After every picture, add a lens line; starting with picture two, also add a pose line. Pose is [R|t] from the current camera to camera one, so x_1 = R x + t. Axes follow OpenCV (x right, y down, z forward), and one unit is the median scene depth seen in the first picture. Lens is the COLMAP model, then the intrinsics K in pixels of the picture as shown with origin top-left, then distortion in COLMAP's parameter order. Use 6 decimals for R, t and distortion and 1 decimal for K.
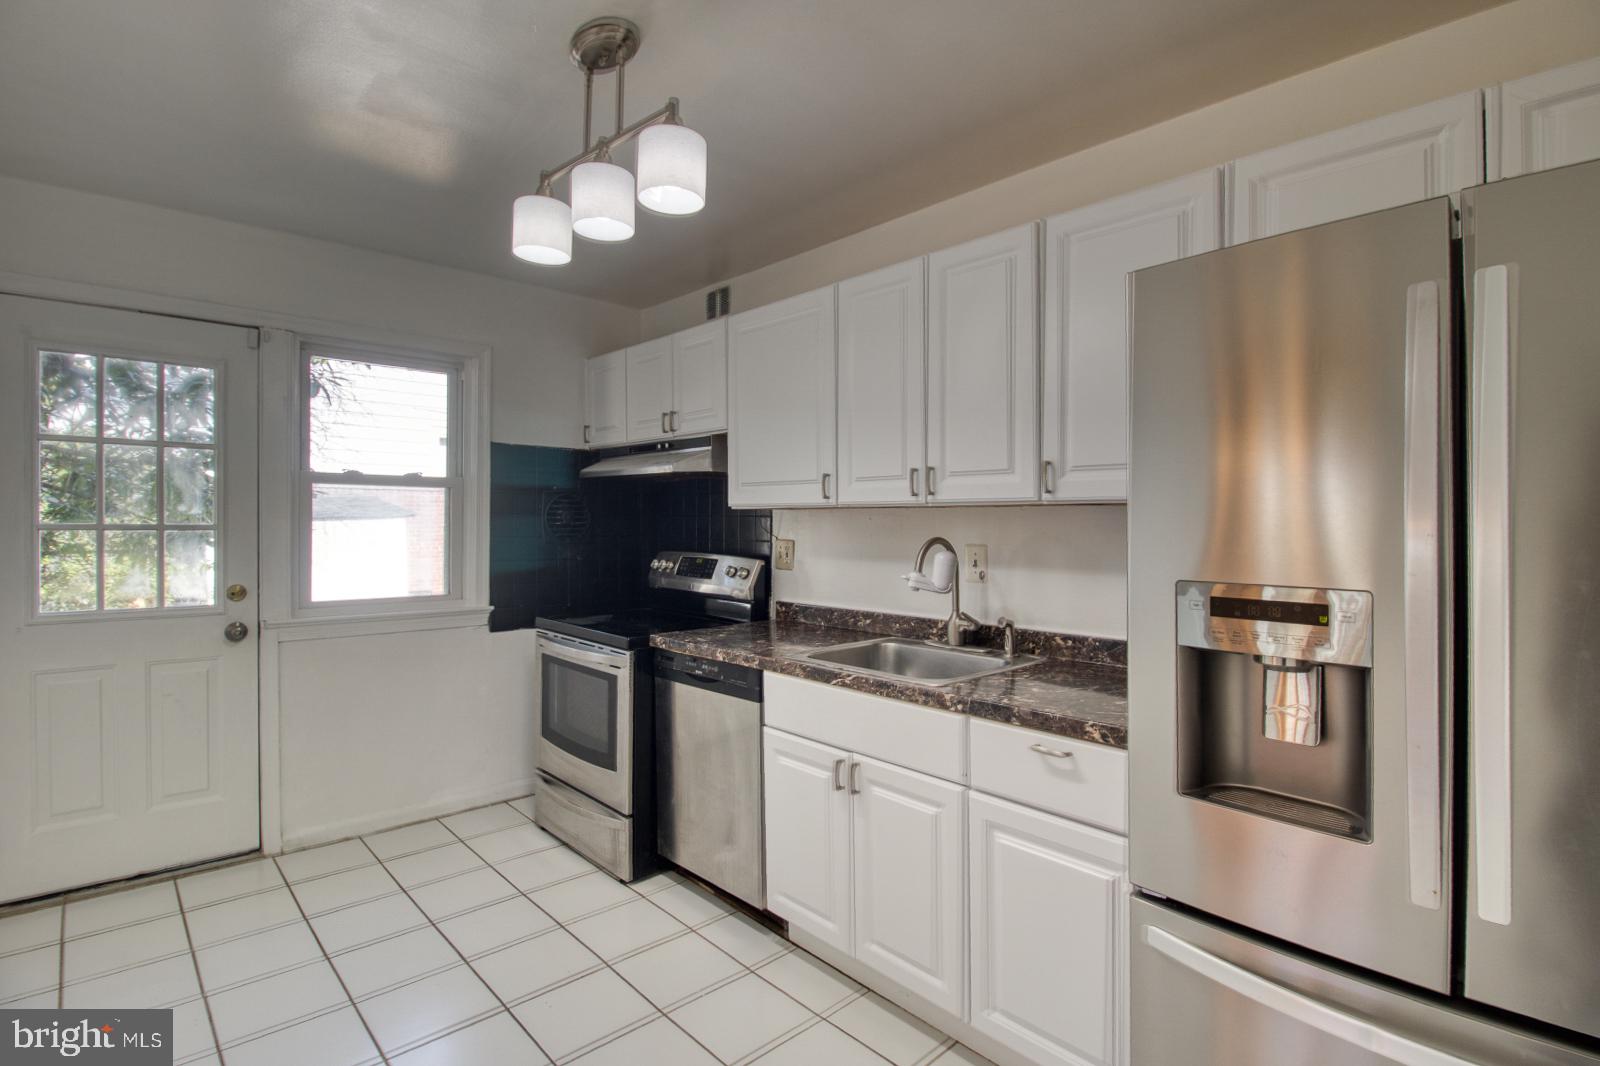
lens RADIAL K [[779.5, 0, 800.0], [0, 779.5, 533.0], [0, 0, 1]] dist [0.027662, -0.015169]
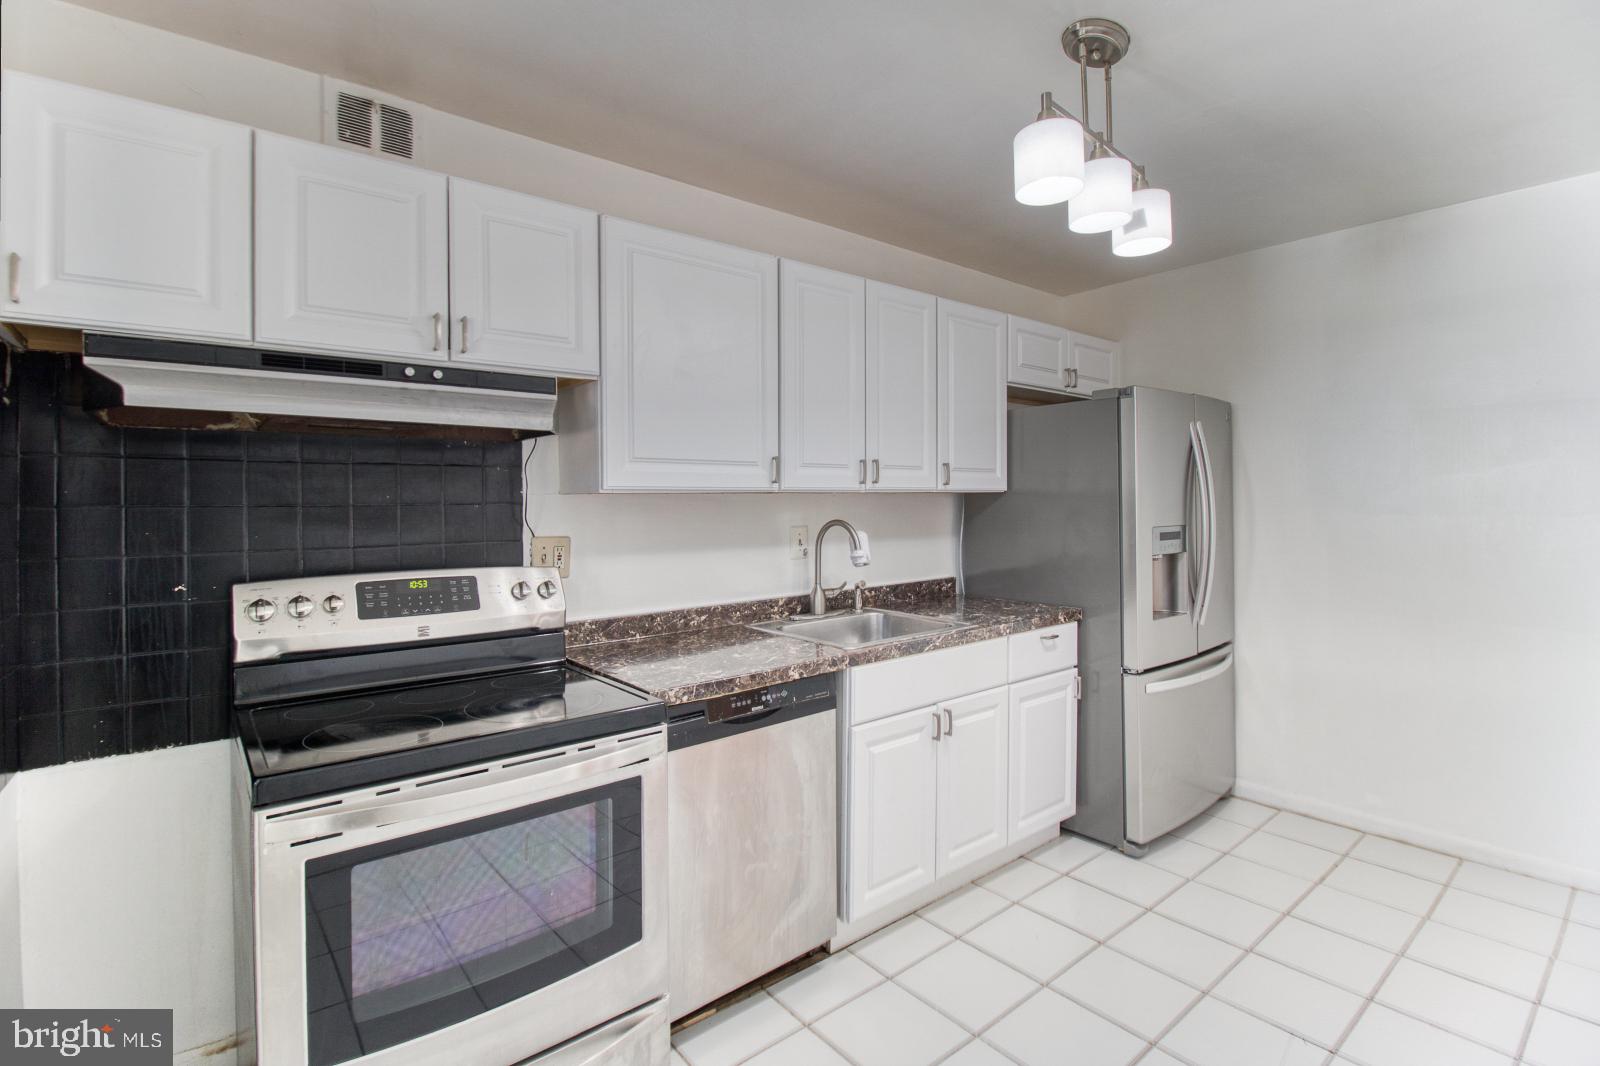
lens RADIAL K [[753.8, 0, 789.2], [0, 753.8, 509.1], [0, 0, 1]] dist [0.001929, -0.013398]
pose [[0.061943, -0.012582, 0.998000, -0.916014], [0.028819, 0.999526, 0.010812, -0.023563], [-0.997664, 0.028092, 0.062277, 0.984500]]
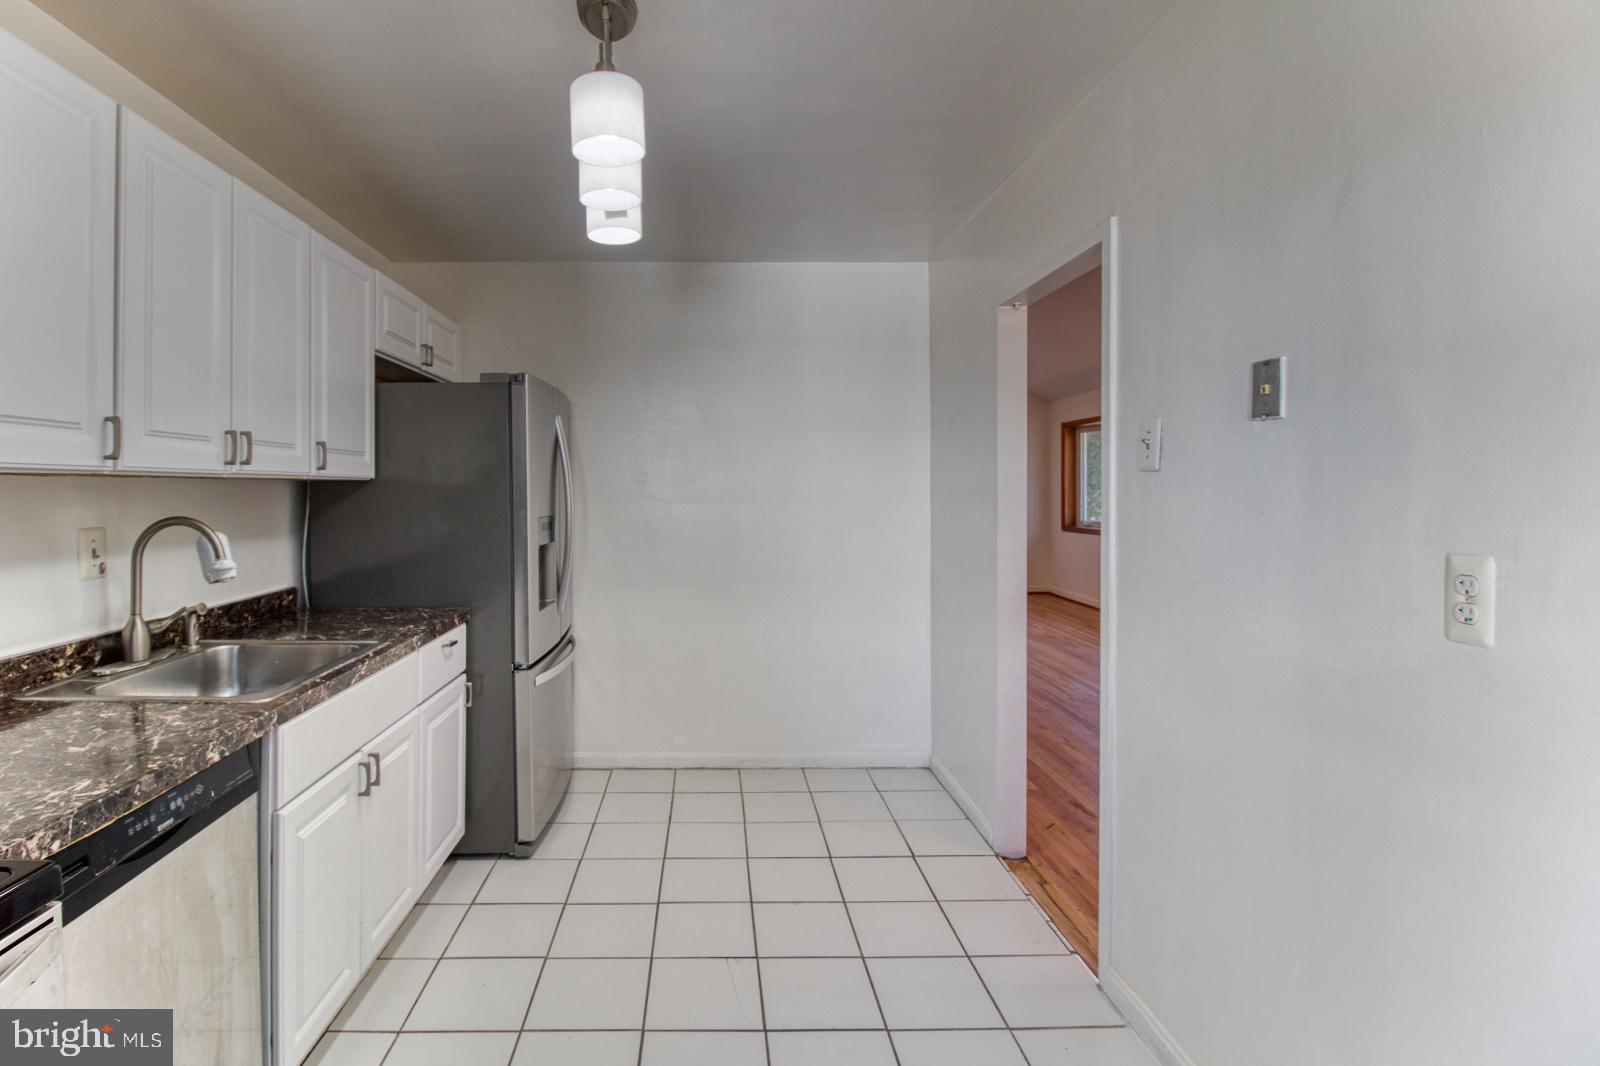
lens RADIAL K [[784.7, 0, 723.2], [0, 784.7, 496.6], [0, 0, 1]] dist [0.002586, -0.017762]
pose [[-0.746734, -0.006733, 0.665089, -0.734184], [0.014159, 0.999561, 0.026017, -0.026257], [-0.664972, 0.028845, -0.746311, 1.200425]]
